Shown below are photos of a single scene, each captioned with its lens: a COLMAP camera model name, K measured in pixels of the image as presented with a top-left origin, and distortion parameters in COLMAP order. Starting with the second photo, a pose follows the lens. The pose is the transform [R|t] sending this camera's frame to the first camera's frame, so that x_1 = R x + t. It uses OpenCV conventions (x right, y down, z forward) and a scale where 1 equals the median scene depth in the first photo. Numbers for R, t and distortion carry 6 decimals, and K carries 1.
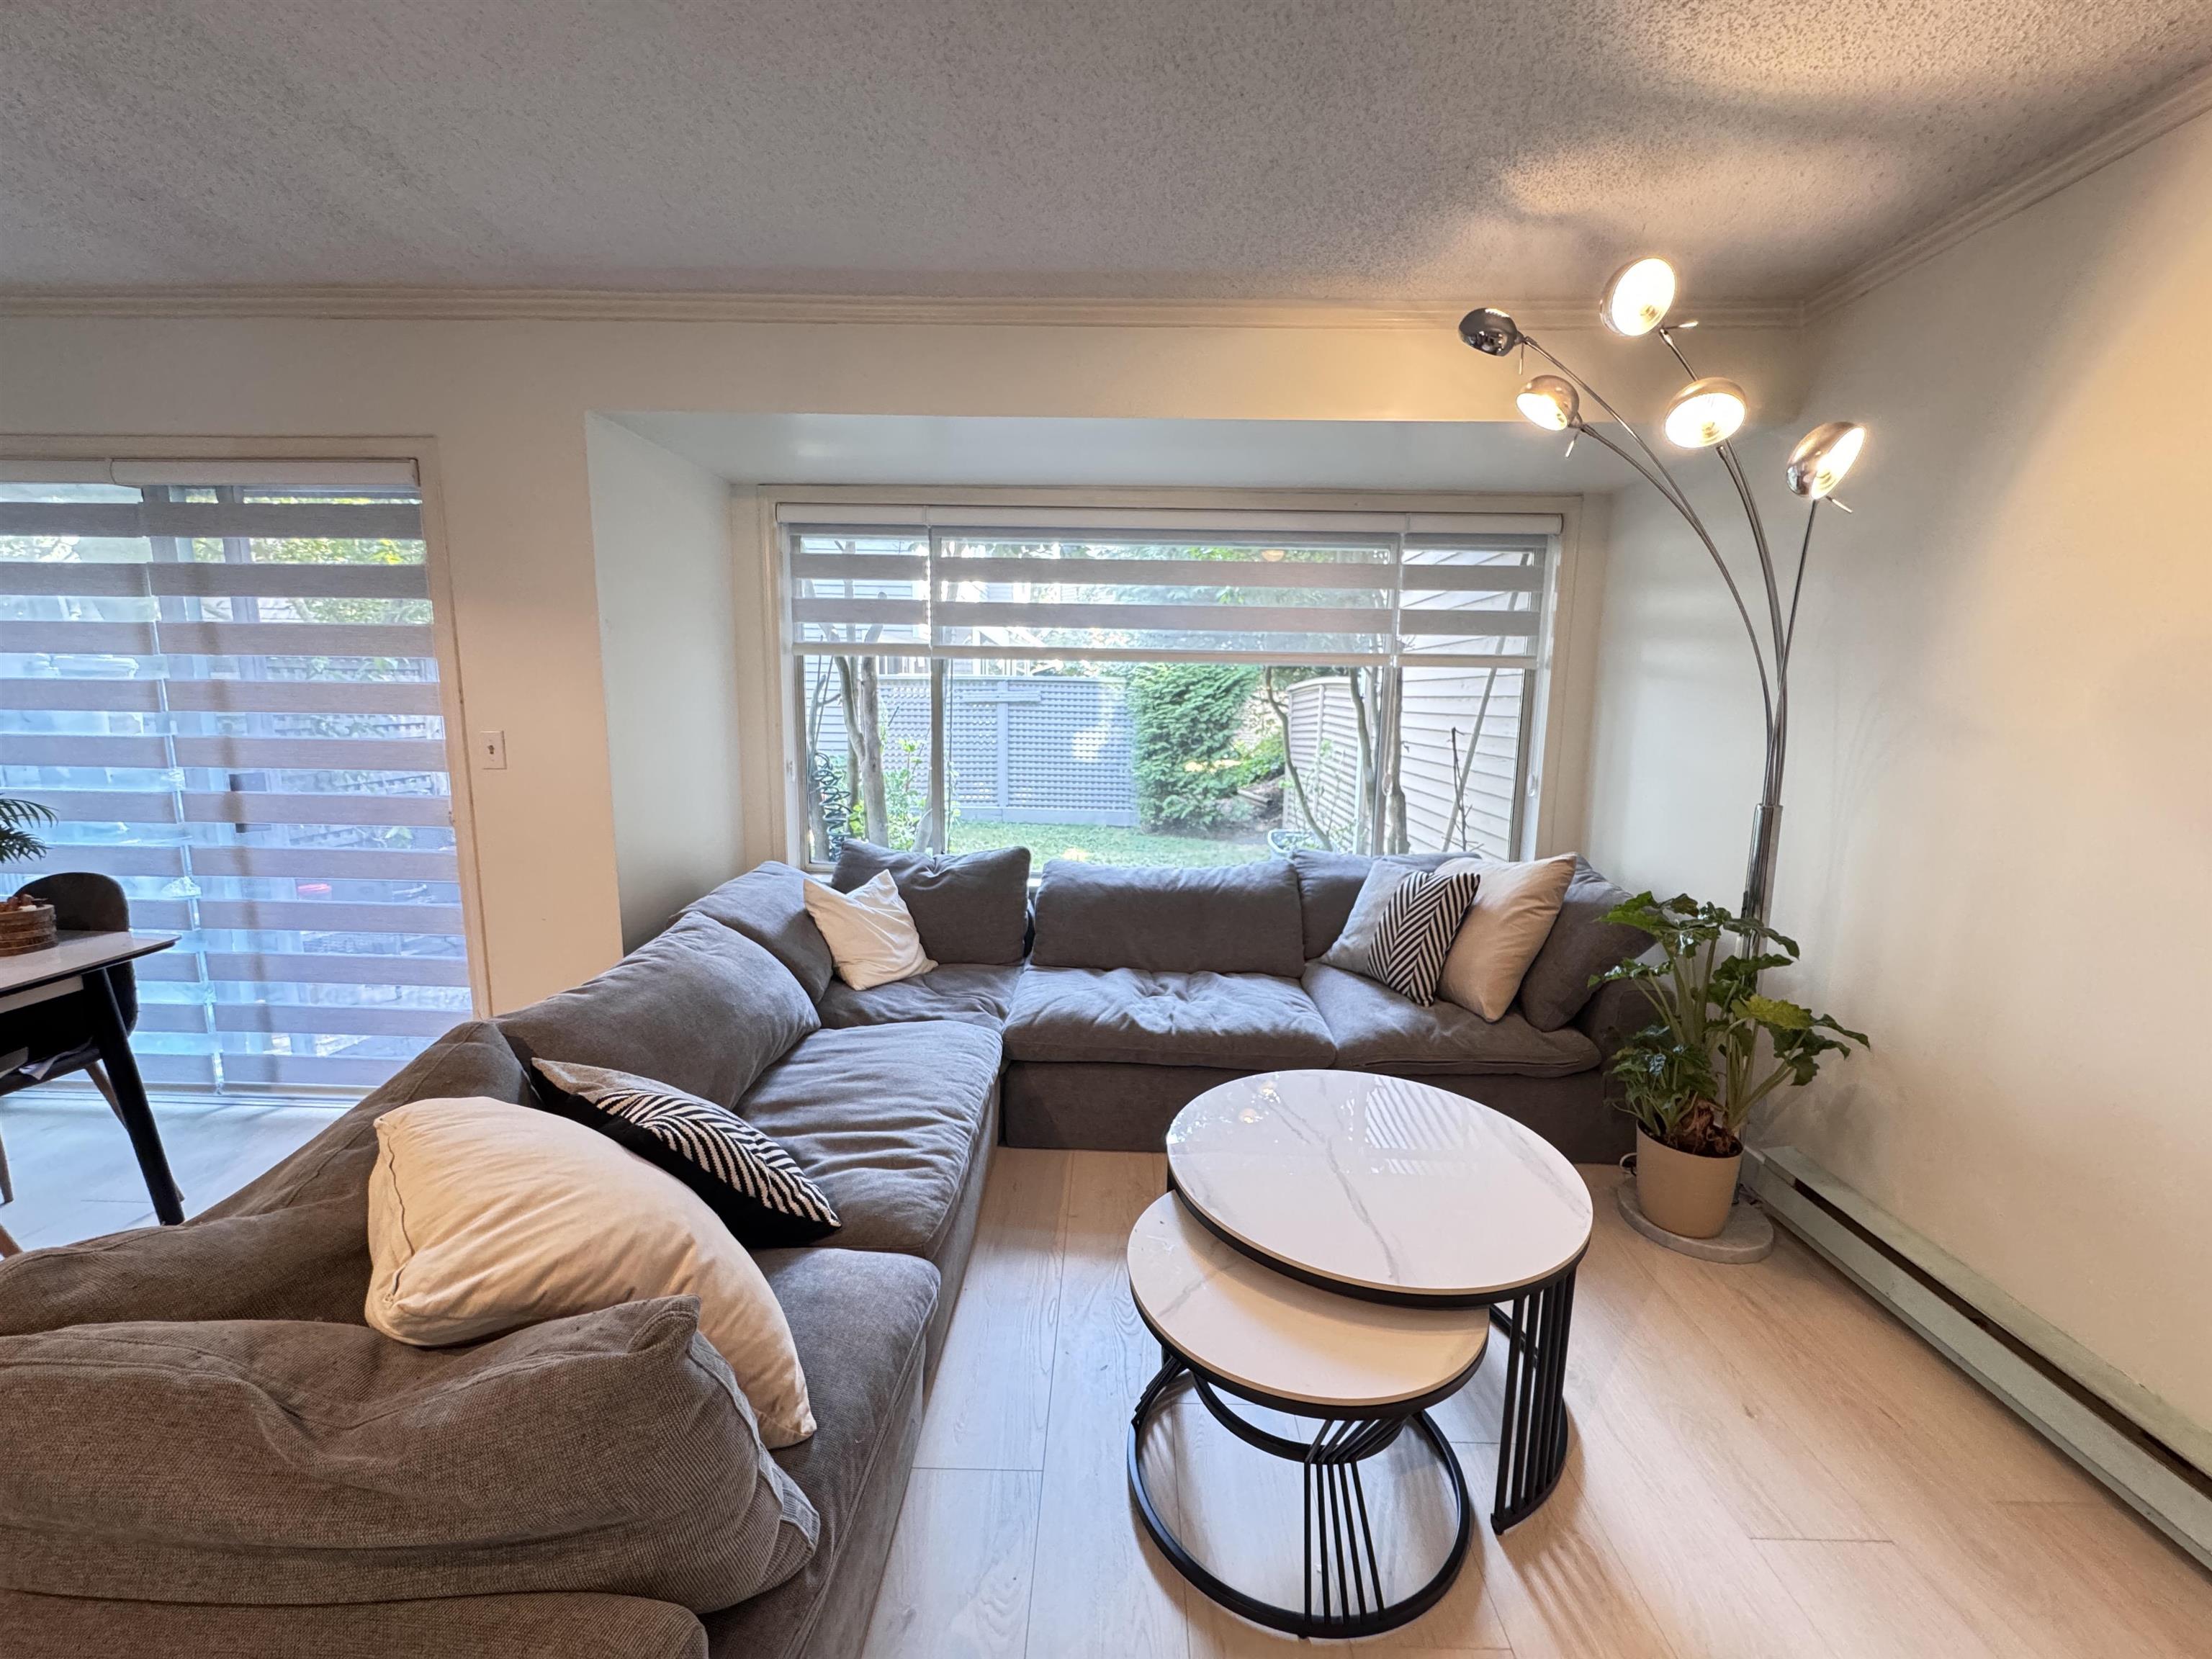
lens RADIAL K [[885.8, 0, 1106.0], [0, 885.8, 829.5], [0, 0, 1]] dist [0.000217, 0.000021]
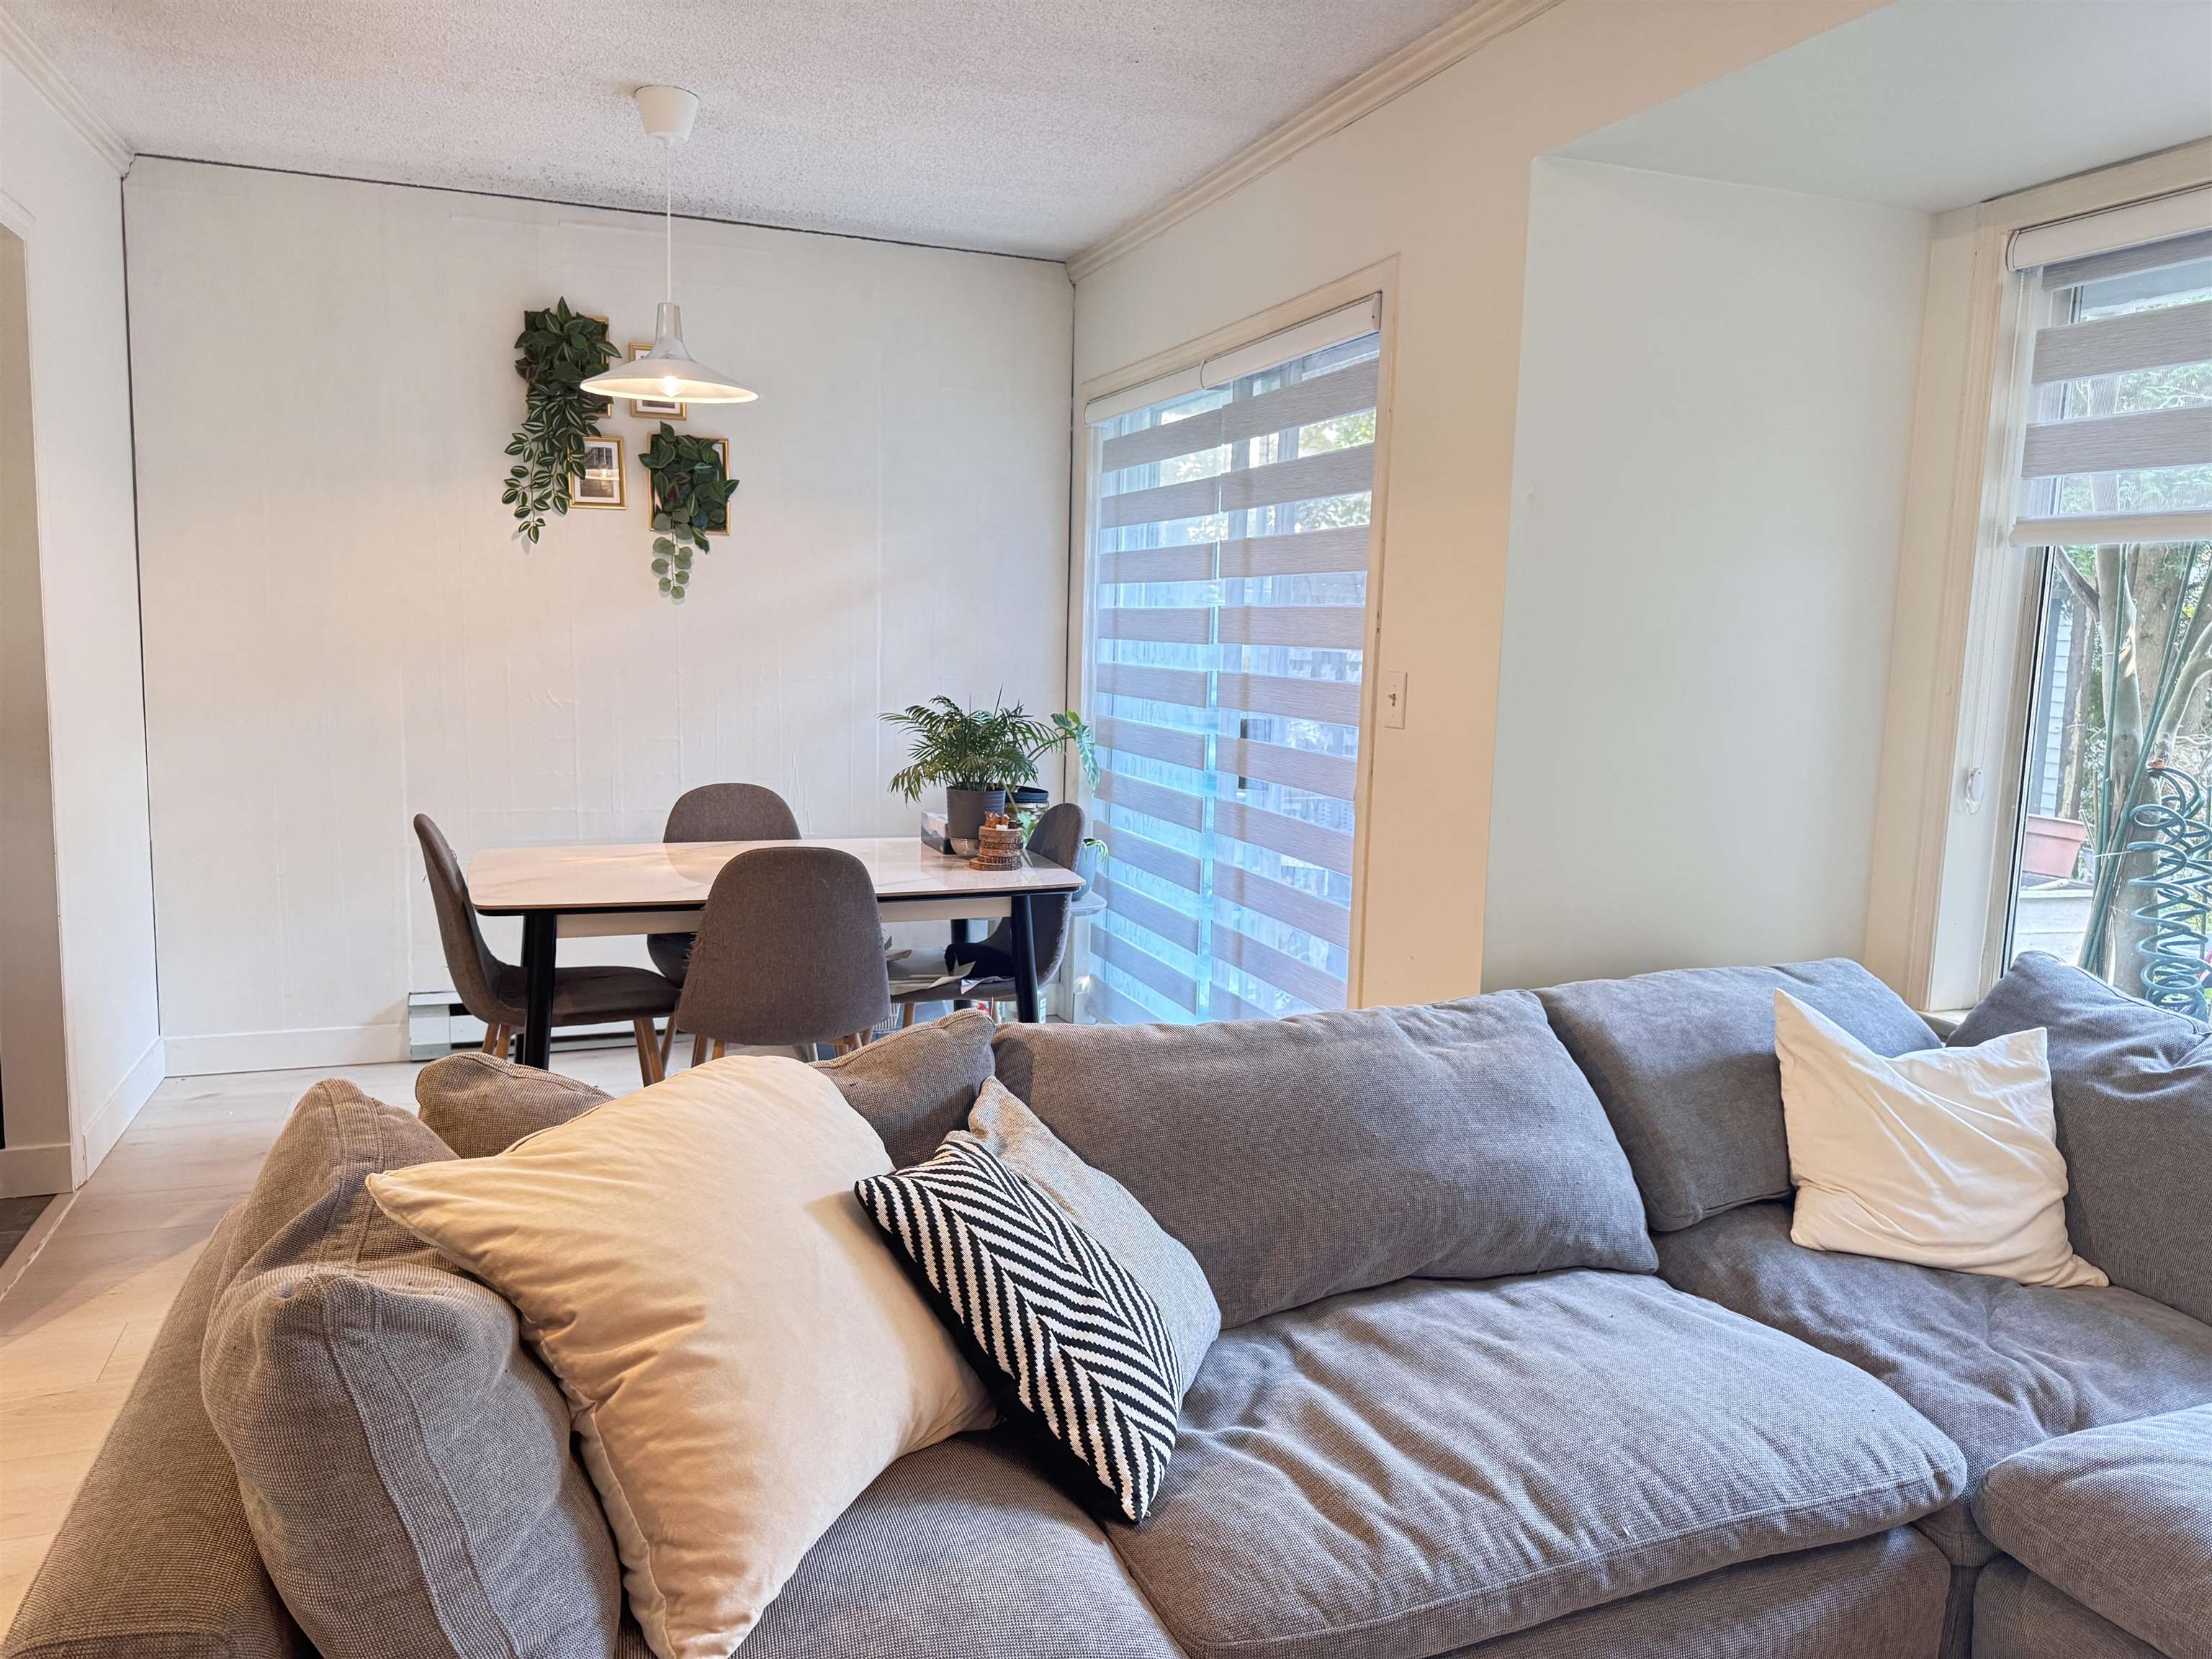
lens RADIAL K [[1561.0, 0, 1116.7], [0, 1561.0, 834.8], [0, 0, 1]] dist [0.078731, -0.099138]
pose [[0.370407, 0.118794, -0.921242, 0.350613], [-0.164474, 0.984504, 0.060821, -0.024538], [0.914192, 0.128992, 0.384206, 0.338089]]
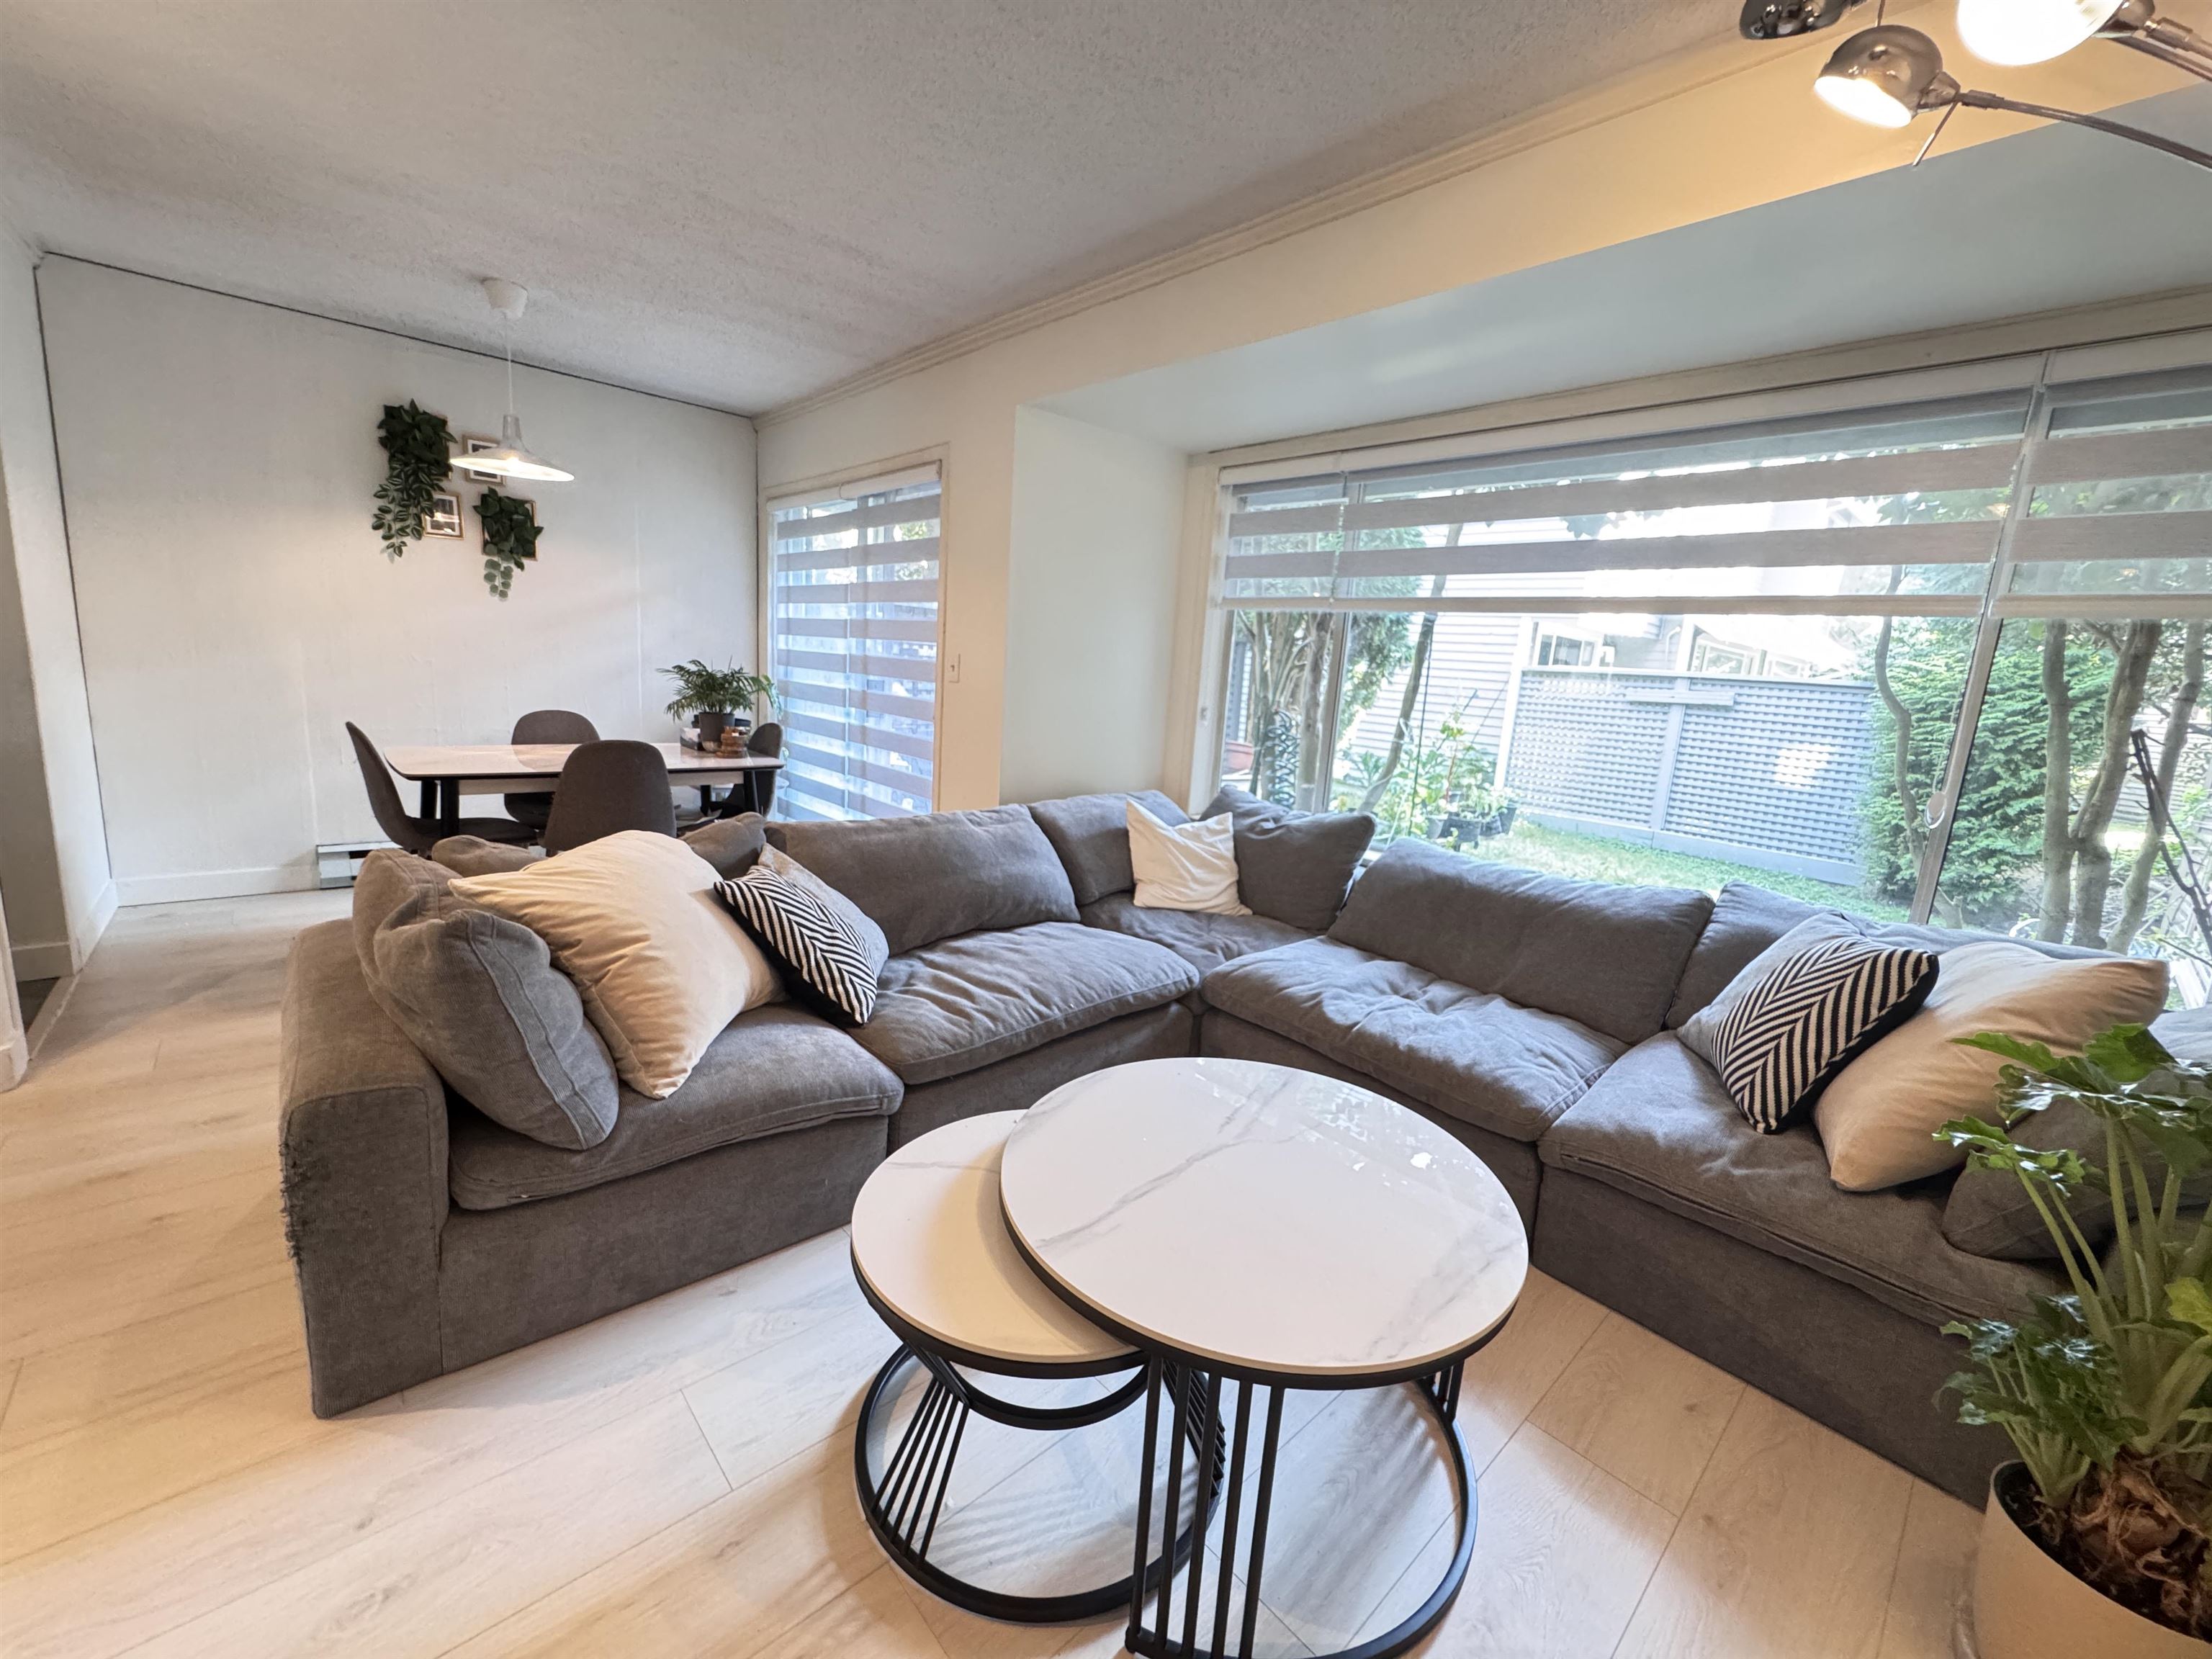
lens RADIAL K [[884.5, 0, 1106.4], [0, 884.5, 826.0], [0, 0, 1]] dist [-0.005079, -0.000054]
pose [[0.683572, 0.163010, -0.711447, 0.475123], [-0.168928, 0.983609, 0.063059, 0.024477], [0.710065, 0.077078, 0.699905, 0.219218]]
